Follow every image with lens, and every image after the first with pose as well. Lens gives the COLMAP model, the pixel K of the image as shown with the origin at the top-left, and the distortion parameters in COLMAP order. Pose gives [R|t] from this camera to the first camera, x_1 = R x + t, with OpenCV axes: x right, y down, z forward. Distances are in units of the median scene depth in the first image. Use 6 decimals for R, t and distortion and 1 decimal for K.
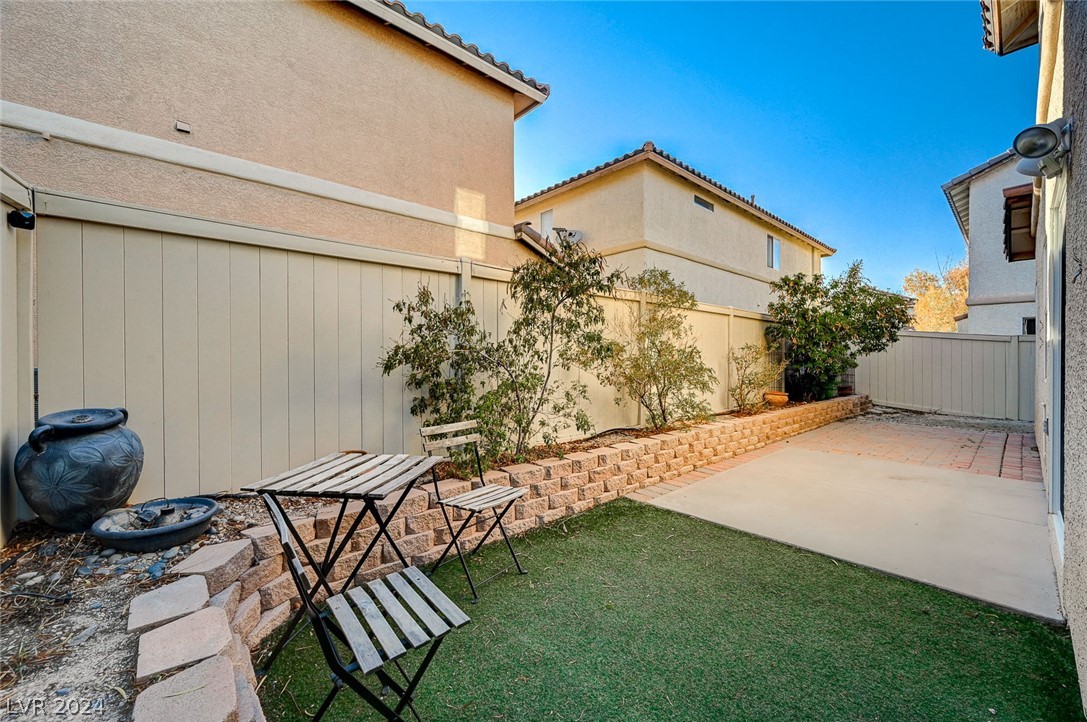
lens RADIAL K [[432.3, 0, 542.5], [0, 432.3, 360.5], [0, 0, 1]] dist [-0.001555, 0.000685]
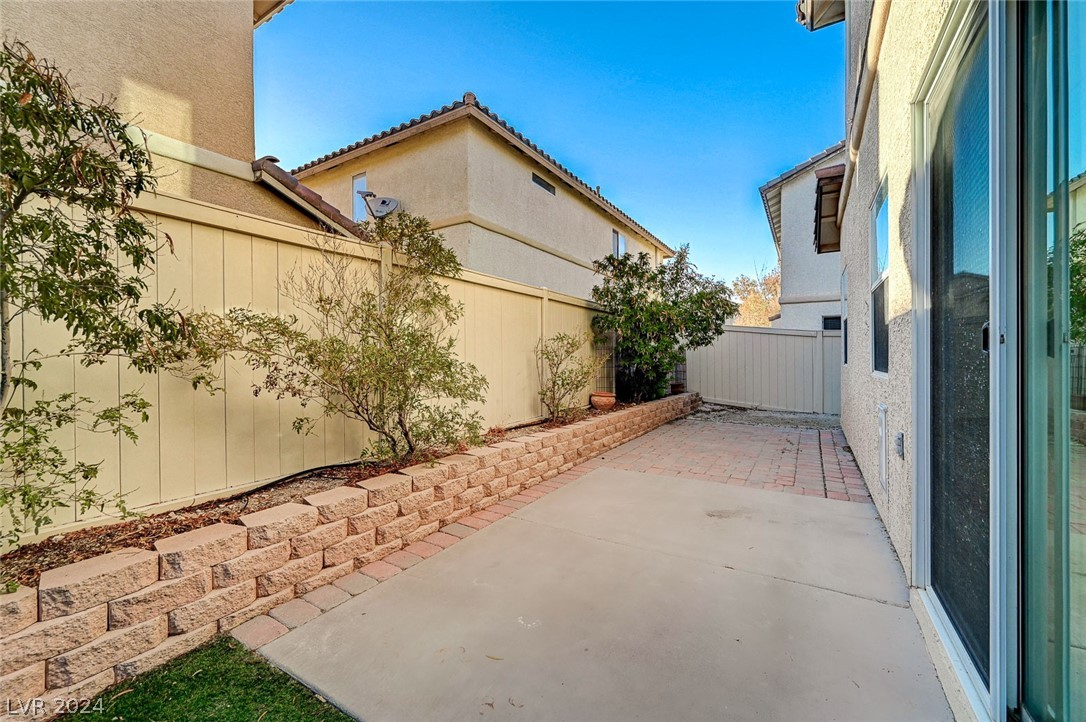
lens RADIAL K [[431.9, 0, 545.1], [0, 431.9, 360.6], [0, 0, 1]] dist [-0.001555, 0.000685]
pose [[0.958842, -0.006728, 0.283860, 0.194320], [0.006611, 0.999977, 0.001368, 0.007563], [-0.283863, 0.000565, 0.958865, 0.221213]]
